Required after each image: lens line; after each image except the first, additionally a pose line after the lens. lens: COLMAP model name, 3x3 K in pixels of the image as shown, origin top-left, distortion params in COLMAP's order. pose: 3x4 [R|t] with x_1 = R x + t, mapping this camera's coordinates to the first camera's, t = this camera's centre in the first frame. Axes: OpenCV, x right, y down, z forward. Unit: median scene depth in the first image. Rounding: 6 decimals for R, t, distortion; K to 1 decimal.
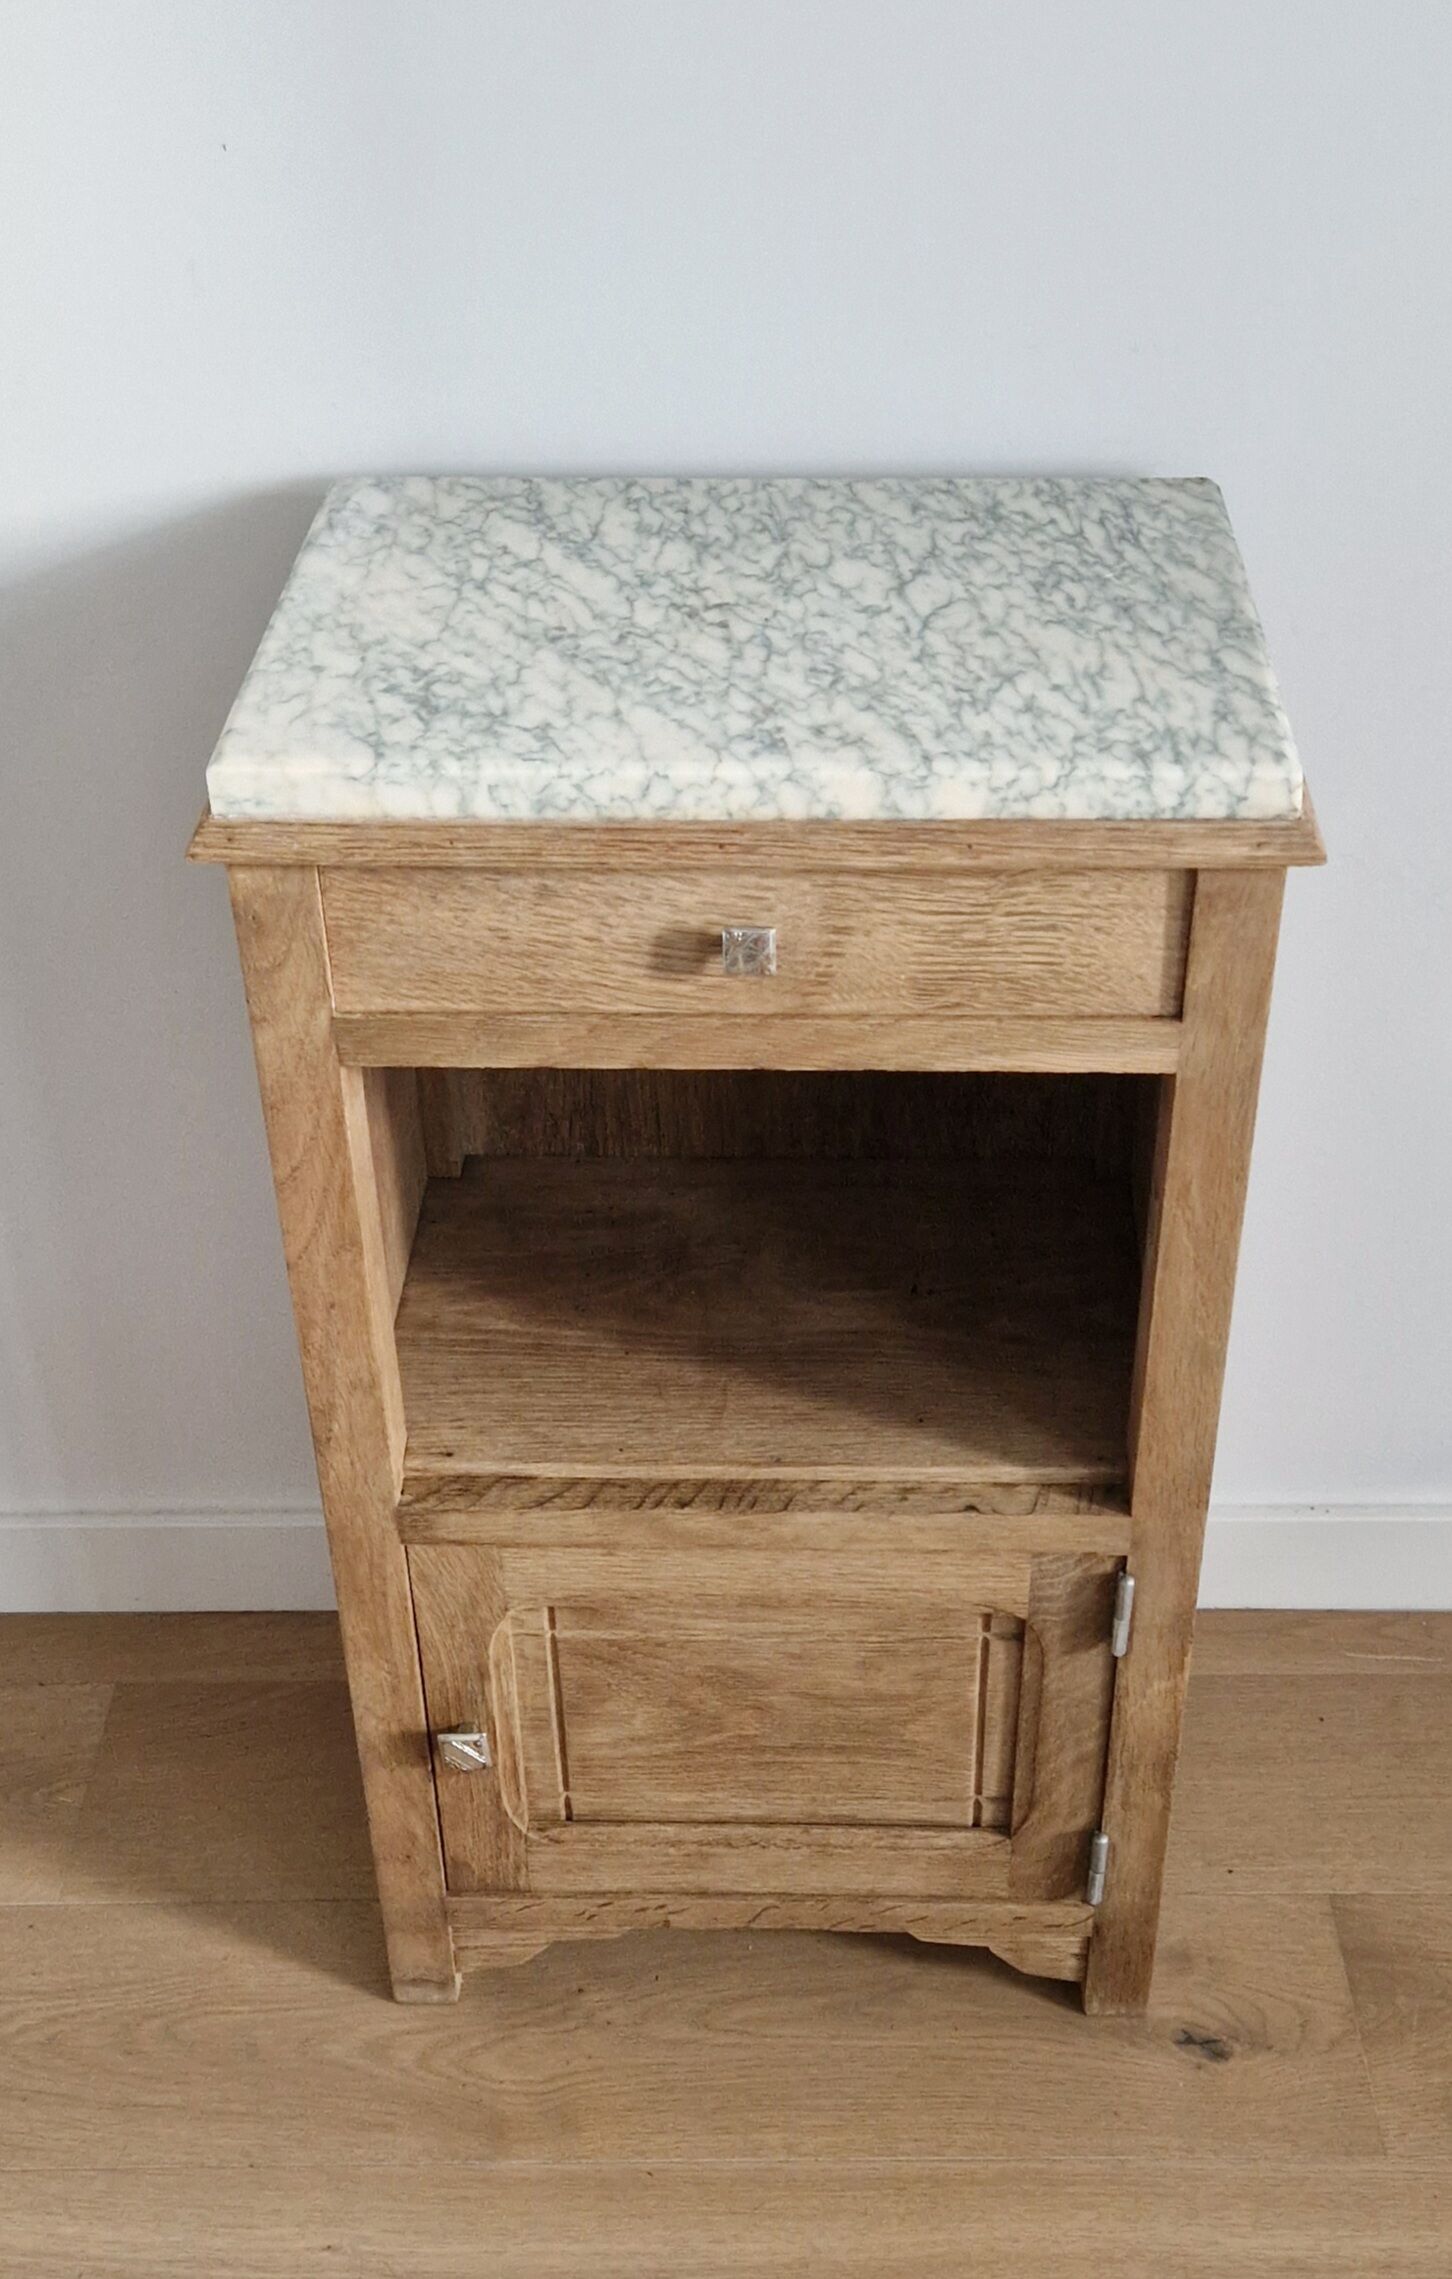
lens RADIAL K [[2669.3, 0, 760.9], [0, 2669.3, 1411.8], [0, 0, 1]] dist [0.078782, 0.000000]
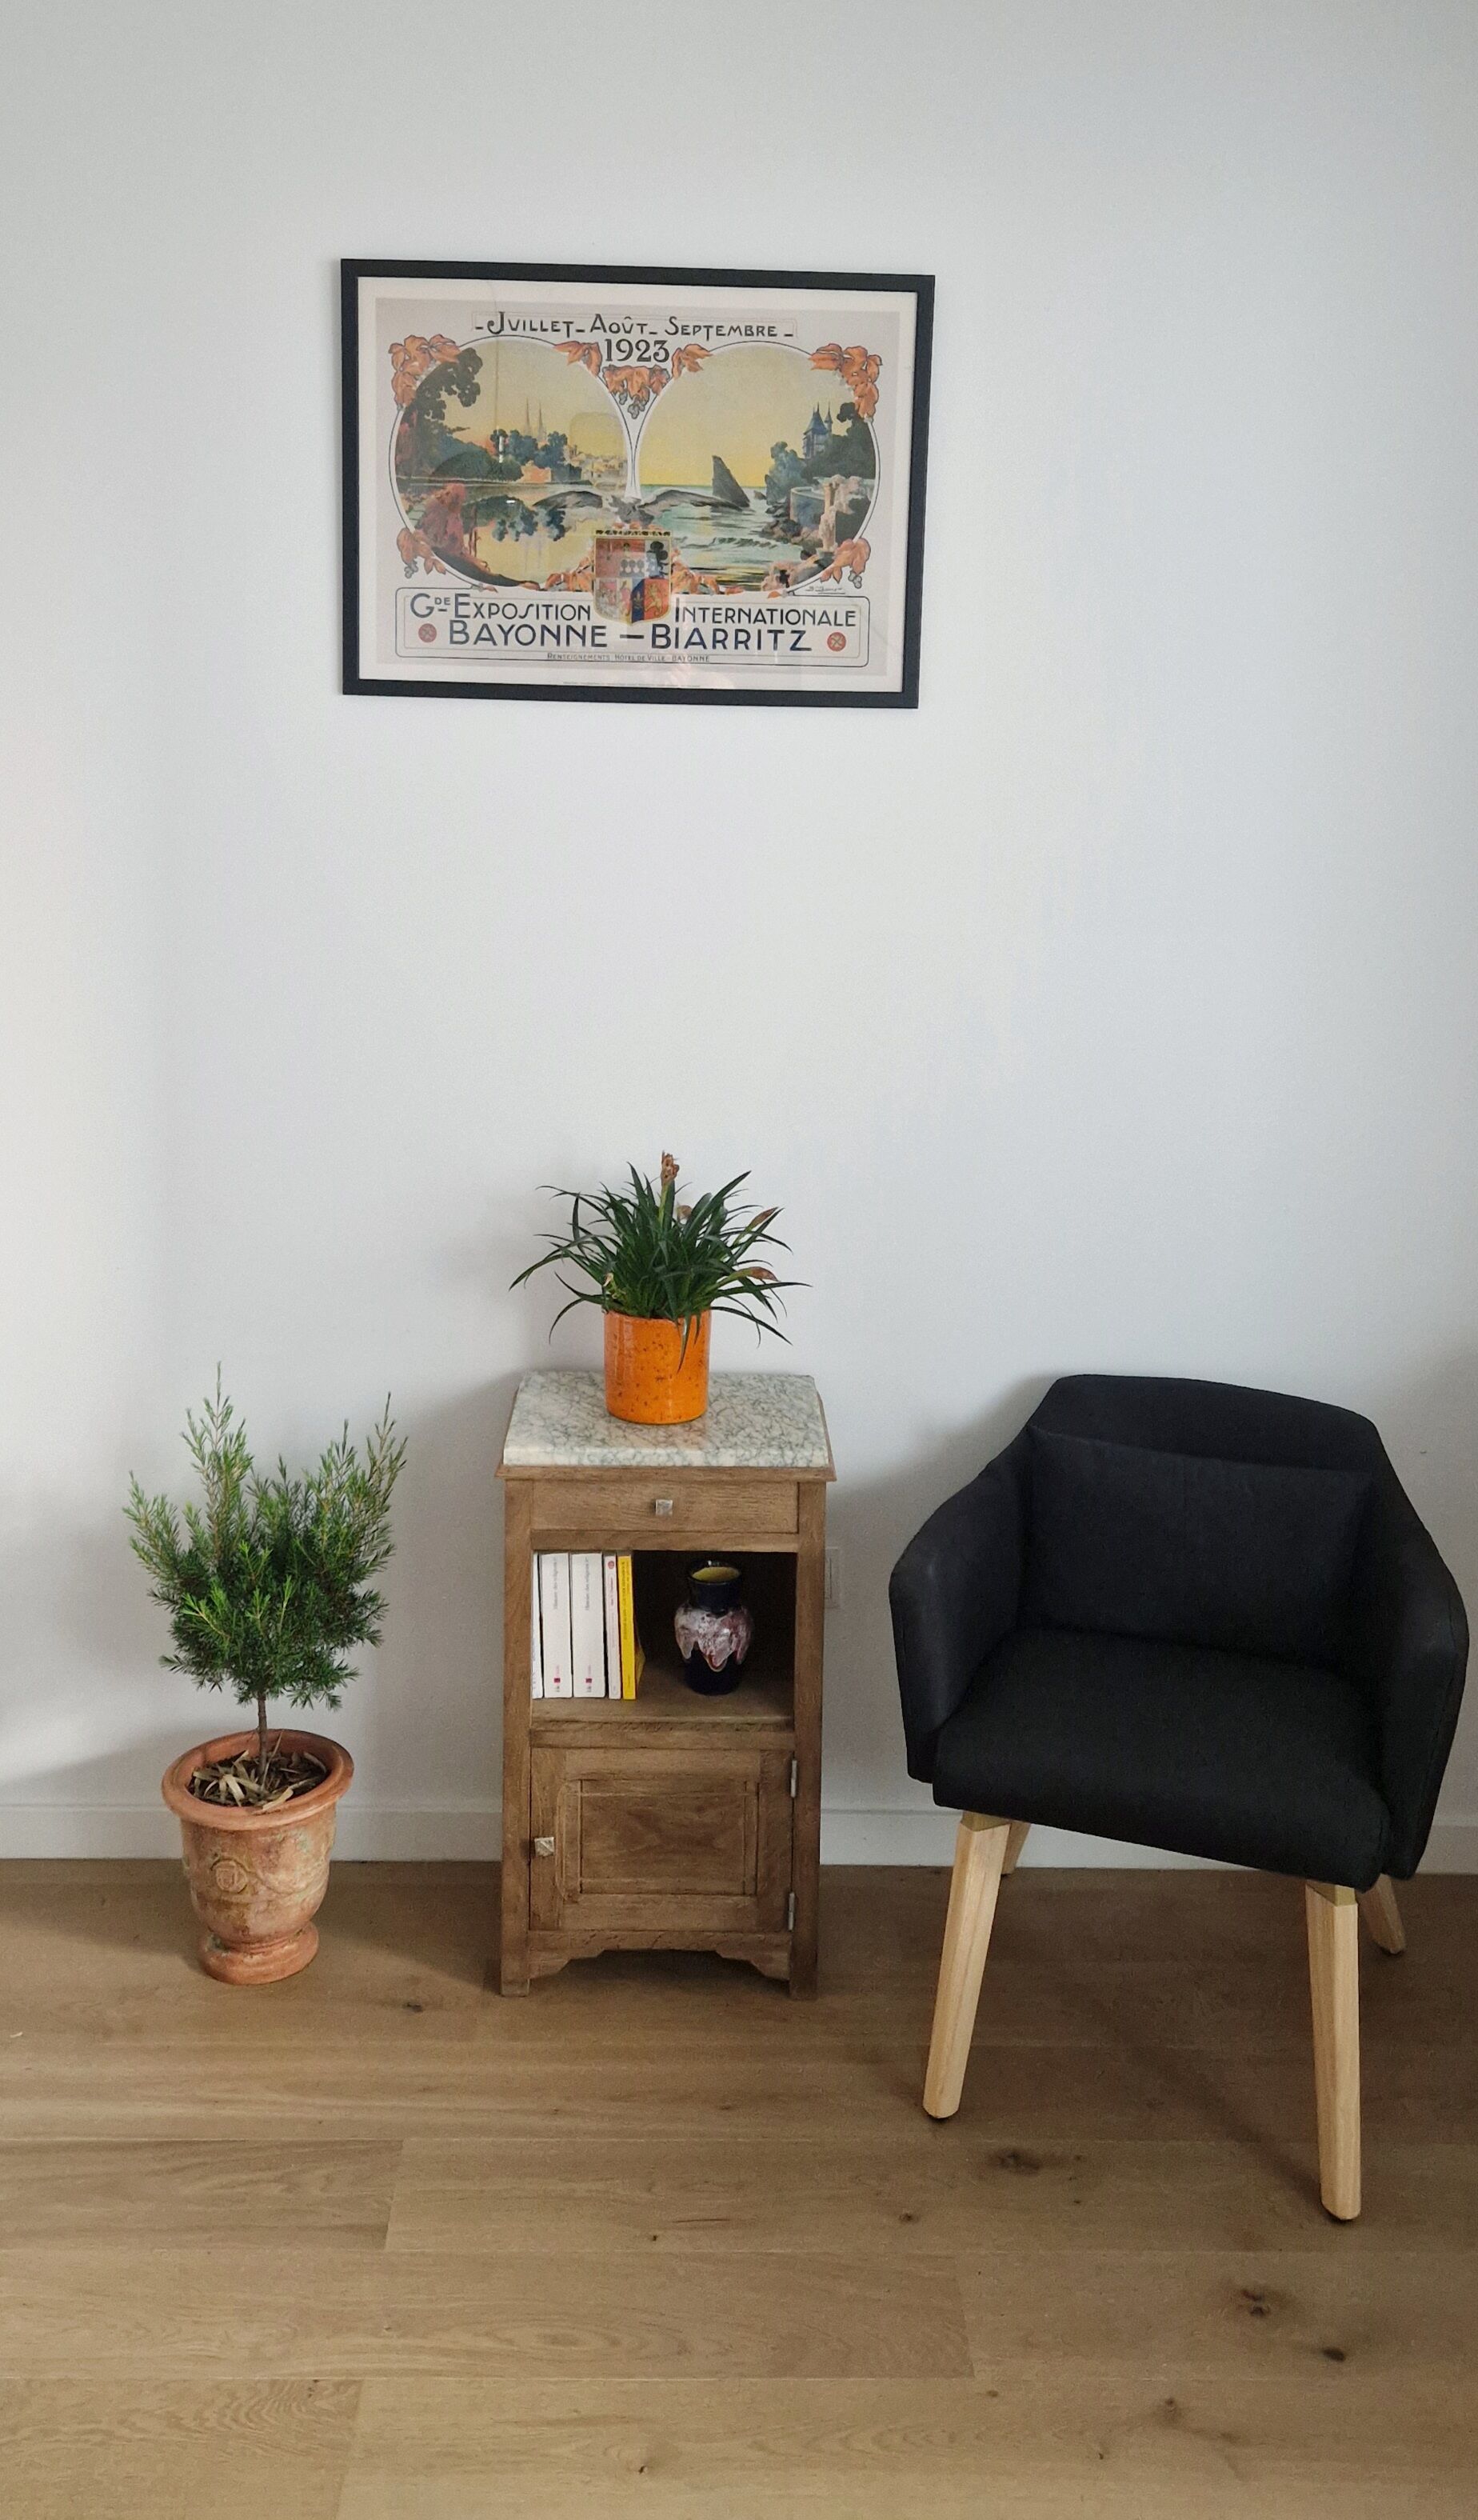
lens RADIAL K [[2171.0, 0, 708.5], [0, 2171.0, 898.9], [0, 0, 1]] dist [0.059082, -0.040100]
pose [[0.998996, 0.020876, 0.039630, -0.061797], [0.003850, 0.841458, -0.540309, 0.556570], [-0.044627, 0.539919, 0.840533, -1.422379]]
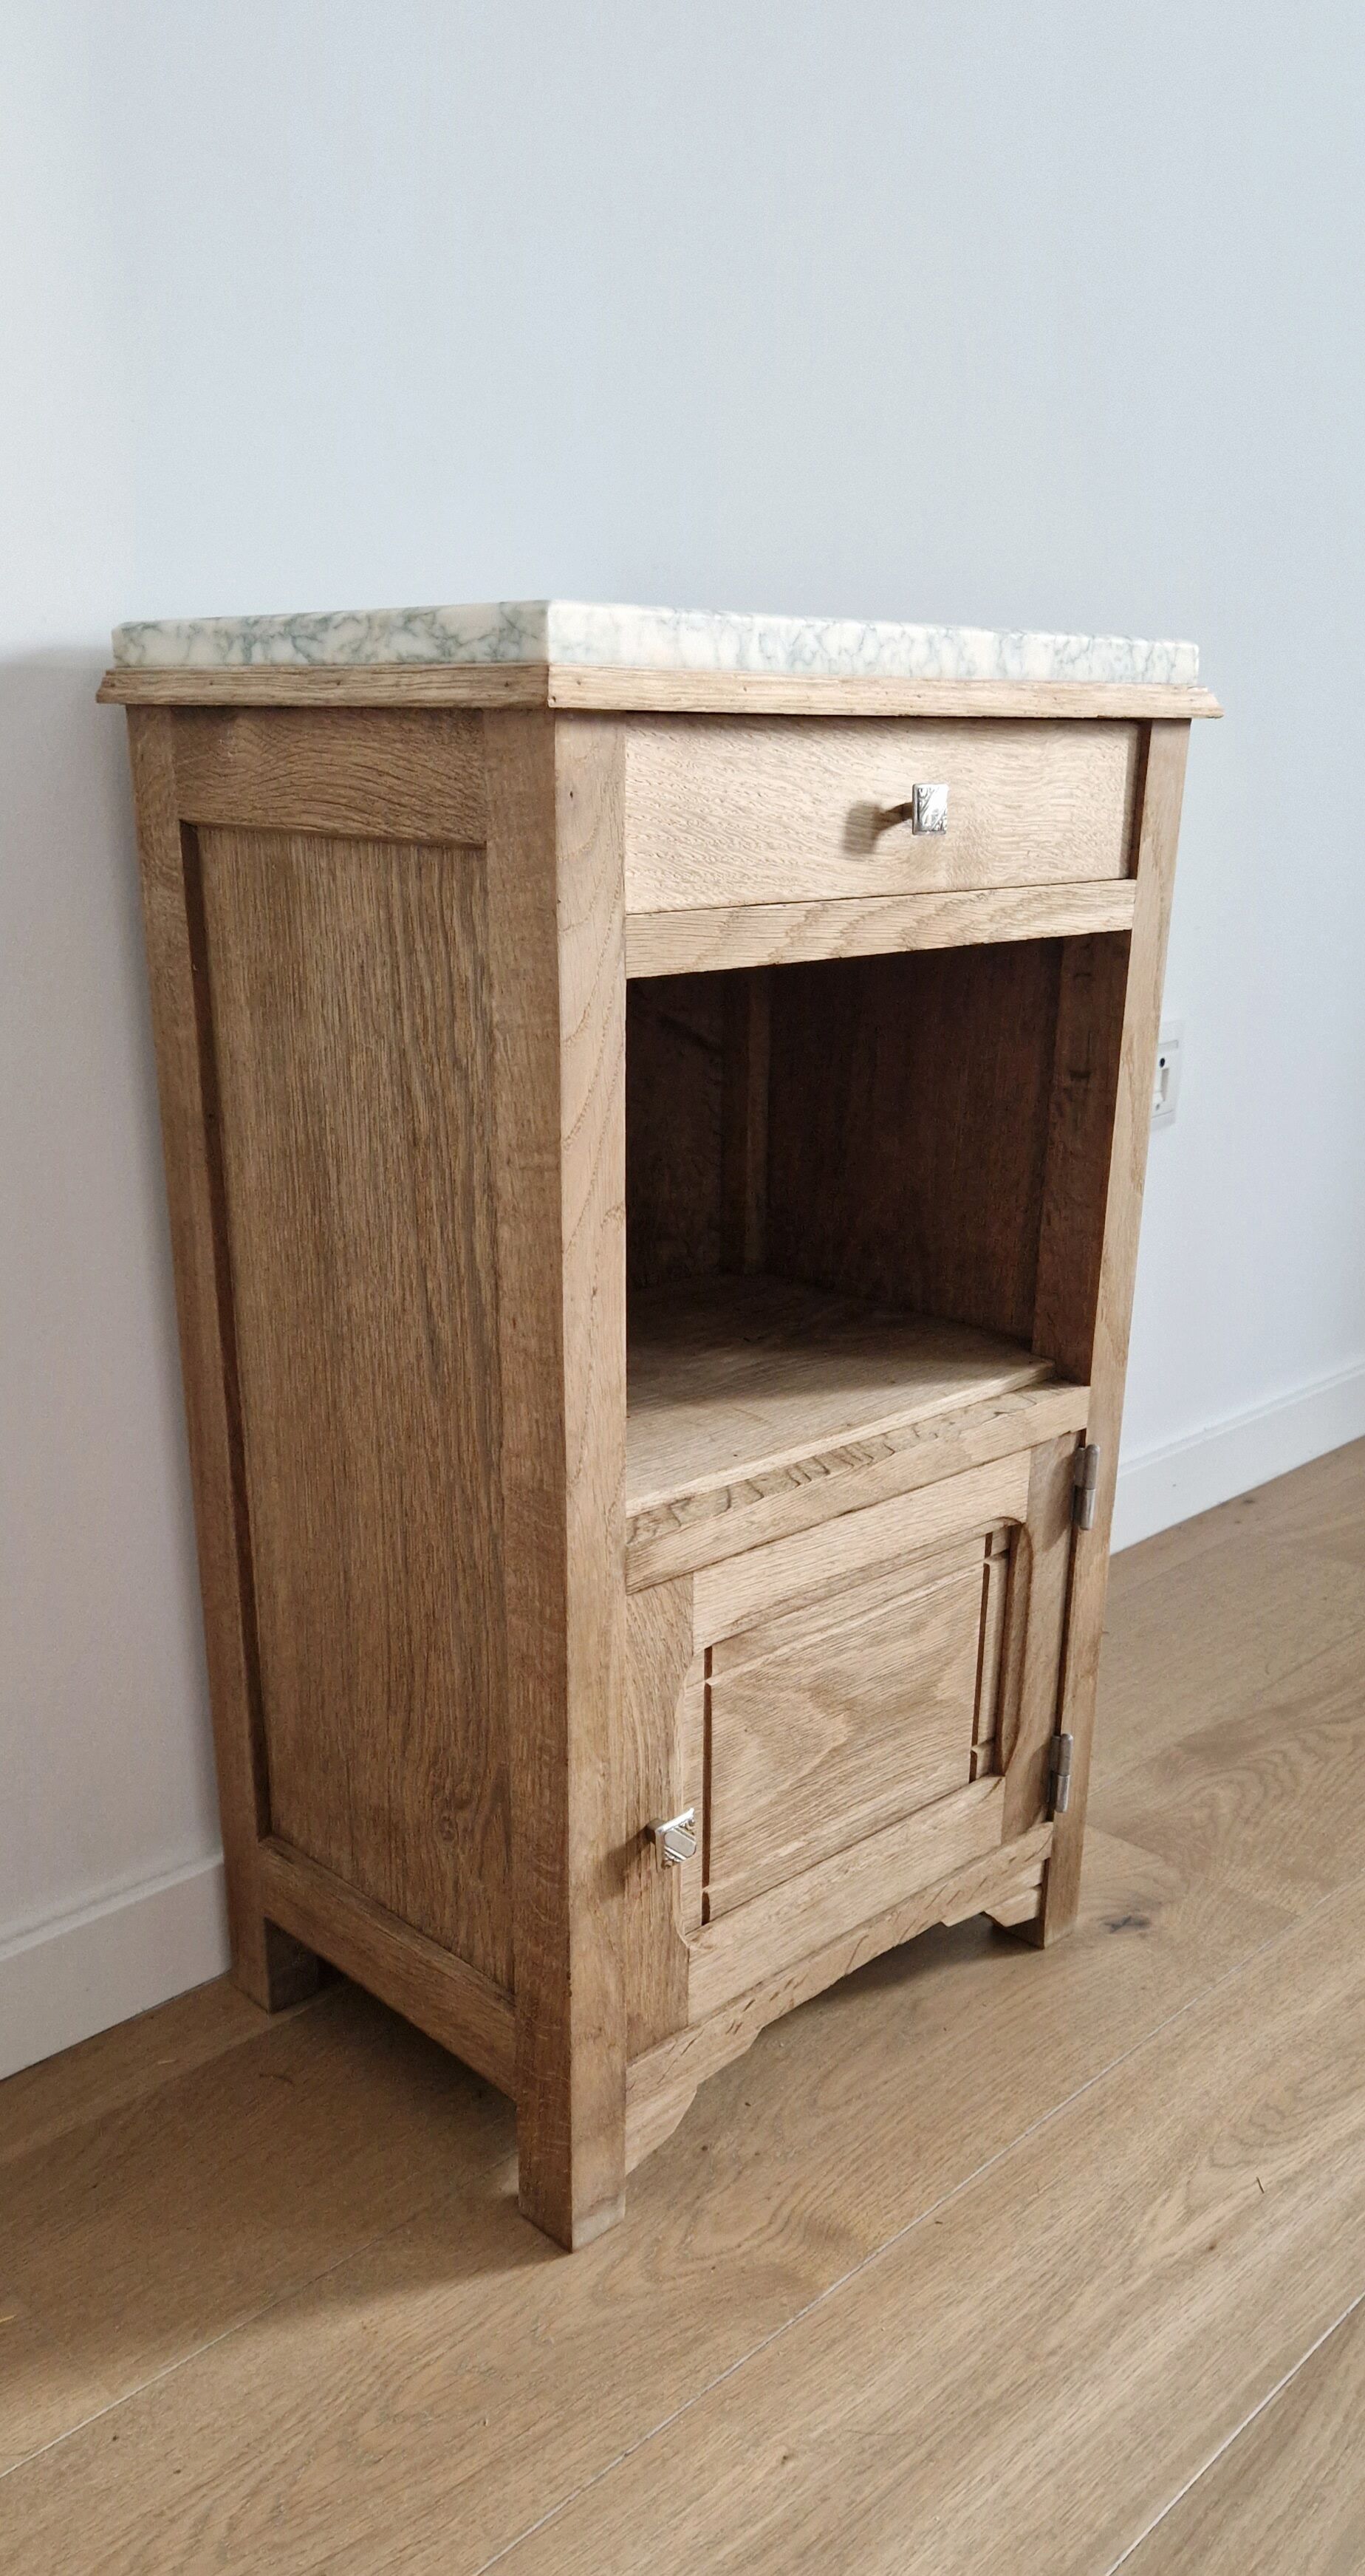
lens RADIAL K [[1986.9, 0, 673.3], [0, 1986.9, 1491.0], [0, 0, 1]] dist [0.068889, -0.031795]
pose [[0.703376, -0.236824, 0.670206, -0.605671], [0.431122, 0.891780, -0.137339, 0.125501], [-0.565151, 0.385542, 0.729357, 0.498047]]
